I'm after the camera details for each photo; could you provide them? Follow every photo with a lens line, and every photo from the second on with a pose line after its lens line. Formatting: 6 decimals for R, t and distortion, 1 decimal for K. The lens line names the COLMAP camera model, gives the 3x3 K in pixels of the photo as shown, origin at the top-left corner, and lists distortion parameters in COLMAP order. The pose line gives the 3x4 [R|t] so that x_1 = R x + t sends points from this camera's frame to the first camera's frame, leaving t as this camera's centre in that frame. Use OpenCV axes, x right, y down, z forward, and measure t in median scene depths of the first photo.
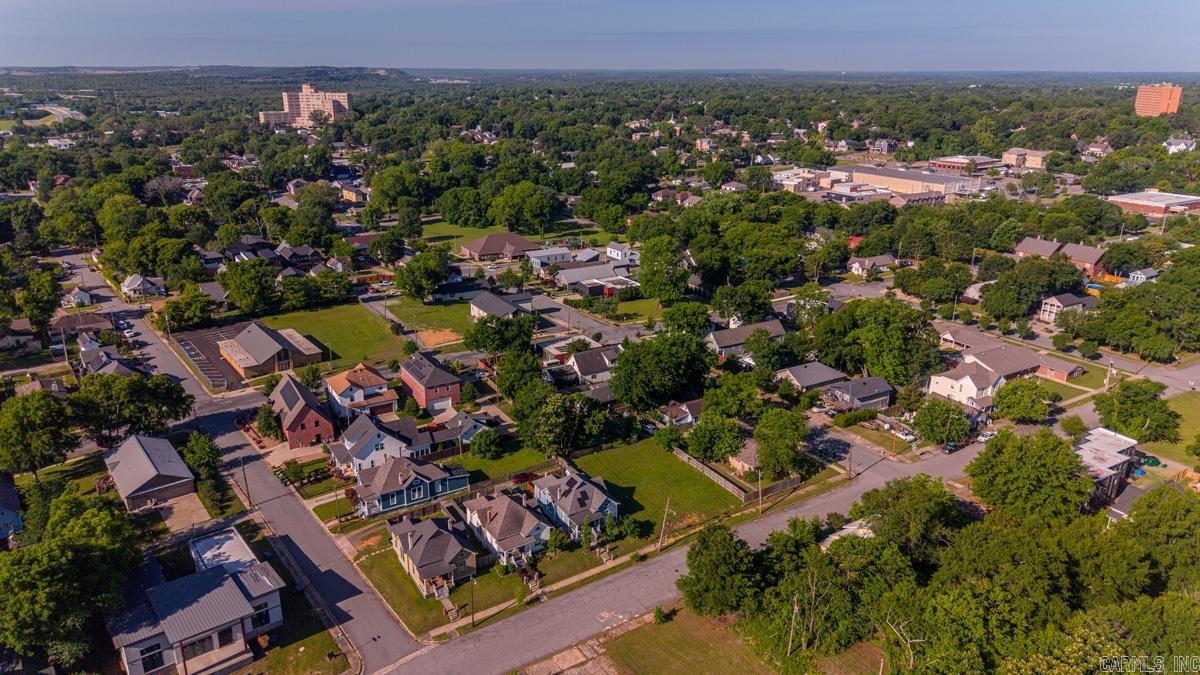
lens RADIAL K [[801.8, 0, 600.0], [0, 801.8, 333.9], [0, 0, 1]] dist [0.040906, -0.055997]
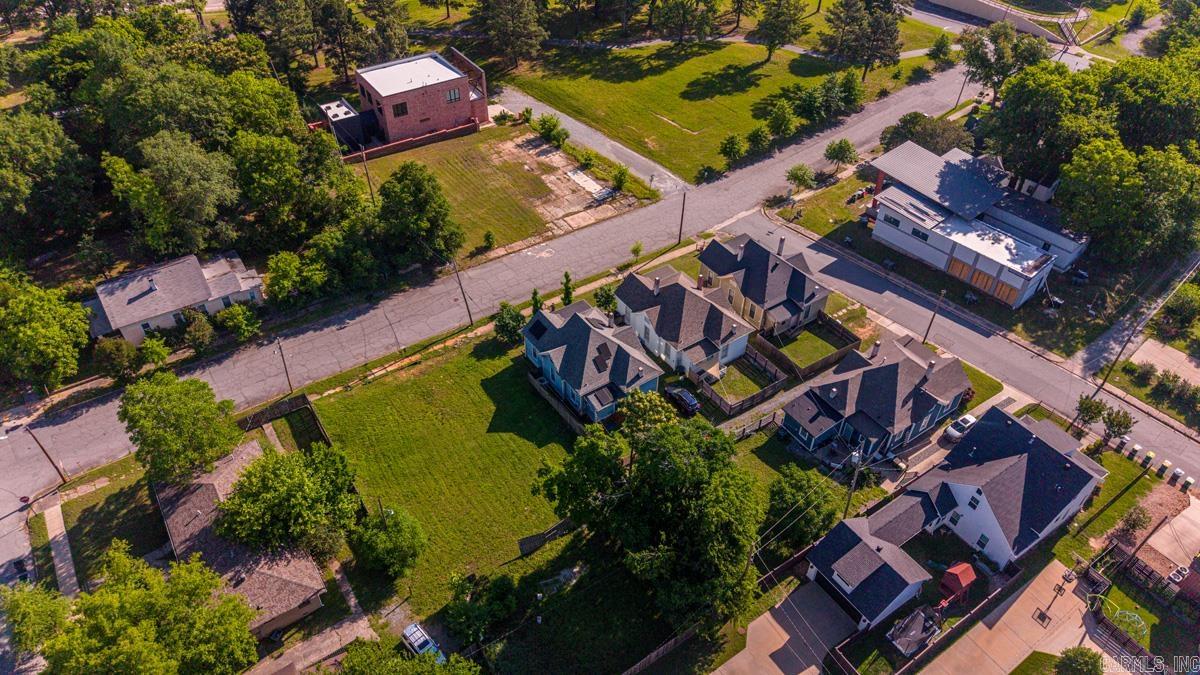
lens RADIAL K [[796.7, 0, 600.0], [0, 796.7, 337.5], [0, 0, 1]] dist [0.064878, -0.078853]
pose [[-0.998783, 0.016923, -0.046324, -0.005974], [-0.032068, 0.490759, 0.870705, -0.205870], [0.037468, 0.871131, -0.489619, 0.757382]]
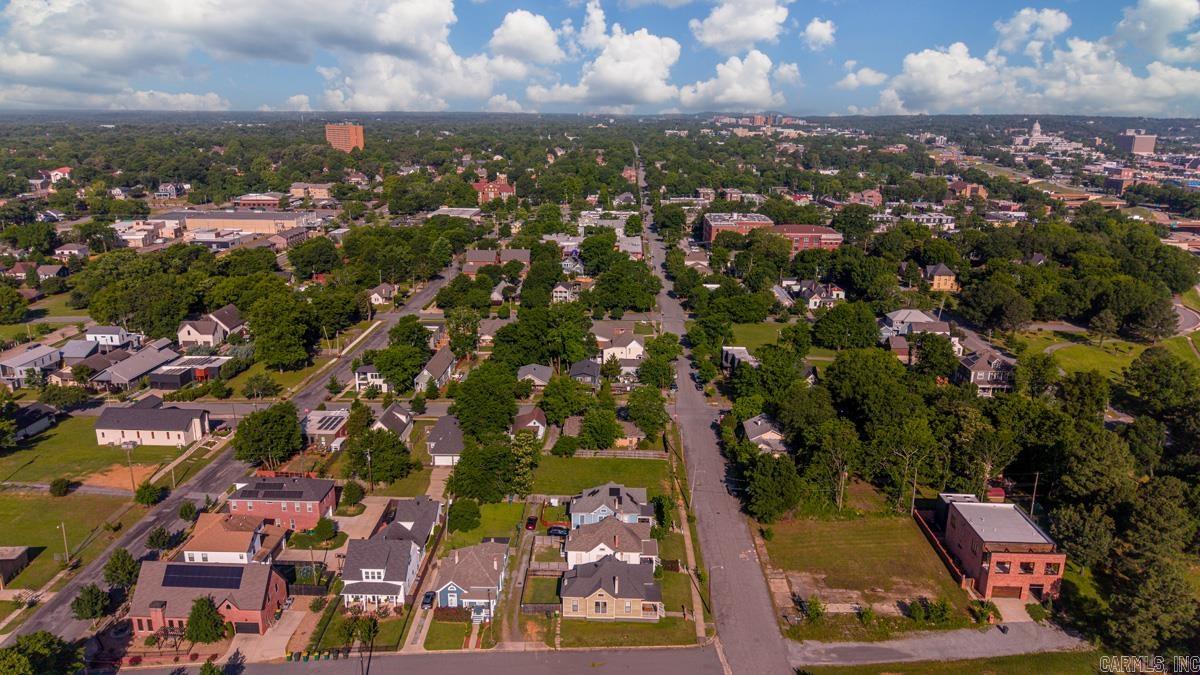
lens RADIAL K [[801.8, 0, 600.0], [0, 801.8, 333.9], [0, 0, 1]] dist [0.040906, -0.055997]
pose [[0.545602, -0.222025, 0.808099, -0.510323], [0.257767, 0.961981, 0.090269, -0.073144], [-0.797418, 0.159050, 0.582089, 0.195221]]
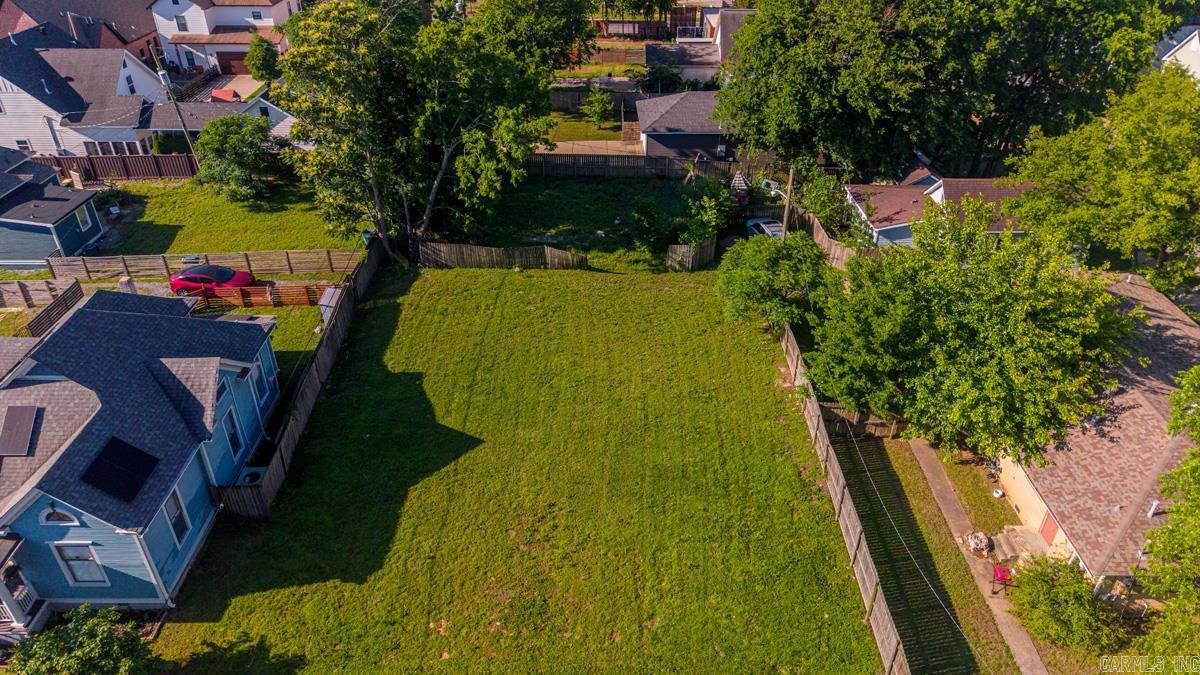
lens RADIAL K [[801.8, 0, 600.0], [0, 801.8, 333.9], [0, 0, 1]] dist [0.040906, -0.055997]
pose [[0.849632, 0.279449, -0.447252, 0.103770], [-0.161130, 0.945069, 0.284397, 0.057022], [0.502158, -0.169567, 0.847988, 0.515605]]
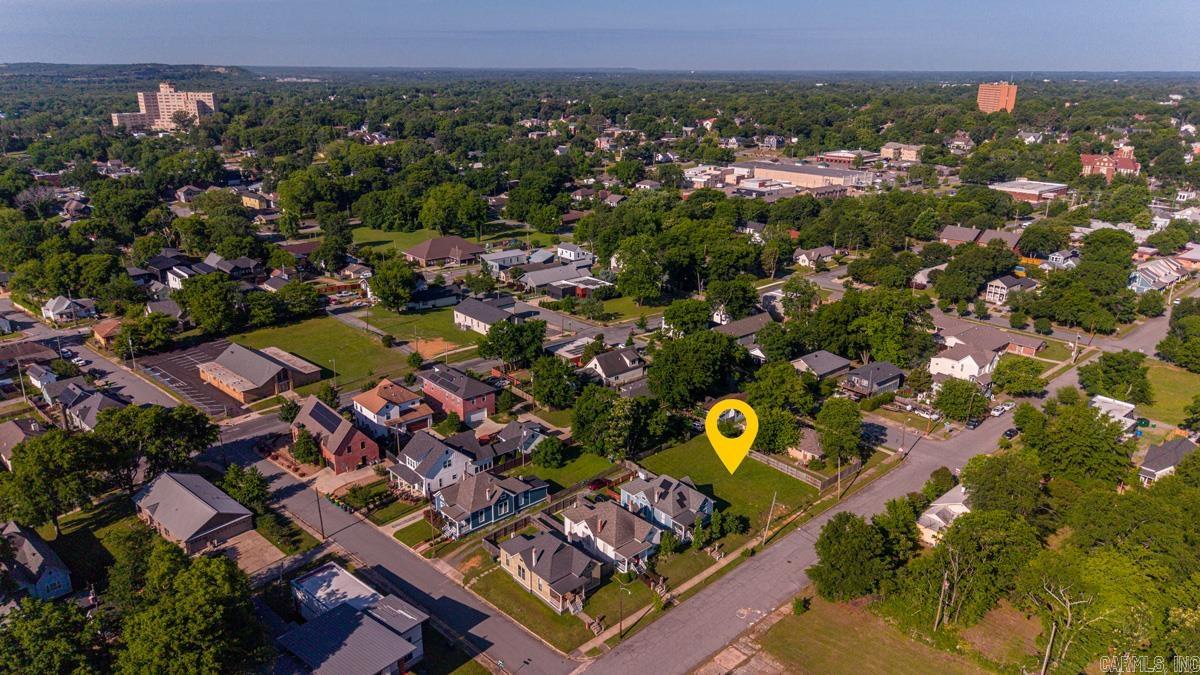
lens RADIAL K [[801.8, 0, 600.0], [0, 801.8, 333.9], [0, 0, 1]] dist [0.040906, -0.055997]
pose [[0.984894, -0.052373, 0.165047, -0.156038], [0.052124, 0.998624, 0.005846, -0.006792], [-0.165126, 0.002845, 0.986268, 0.016239]]
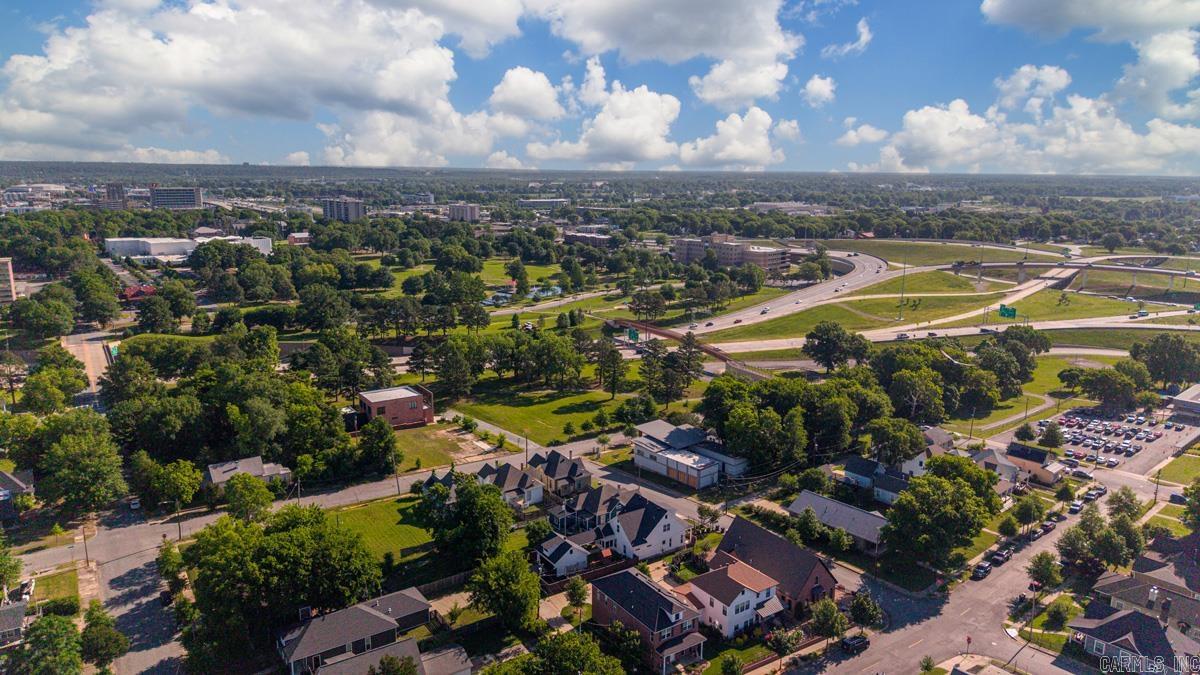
lens RADIAL K [[796.7, 0, 600.0], [0, 796.7, 337.5], [0, 0, 1]] dist [0.064878, -0.078853]
pose [[-0.998935, -0.006275, -0.045721, -0.112904], [-0.028529, 0.862698, 0.504914, -0.365627], [0.036275, 0.505680, -0.861958, 1.133294]]
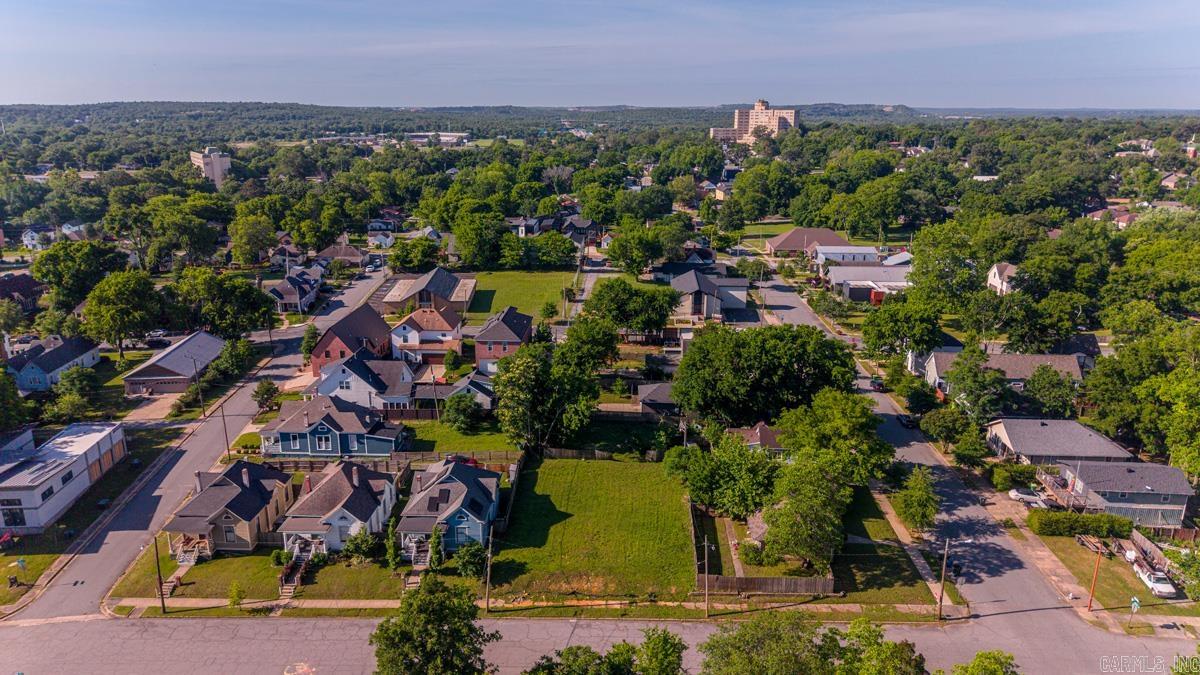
lens RADIAL K [[801.8, 0, 600.0], [0, 801.8, 333.9], [0, 0, 1]] dist [0.040906, -0.055997]
pose [[0.826625, 0.149452, -0.542546, 0.244166], [-0.174549, 0.984634, 0.005288, 0.024628], [0.534999, 0.090330, 0.840010, 0.281886]]
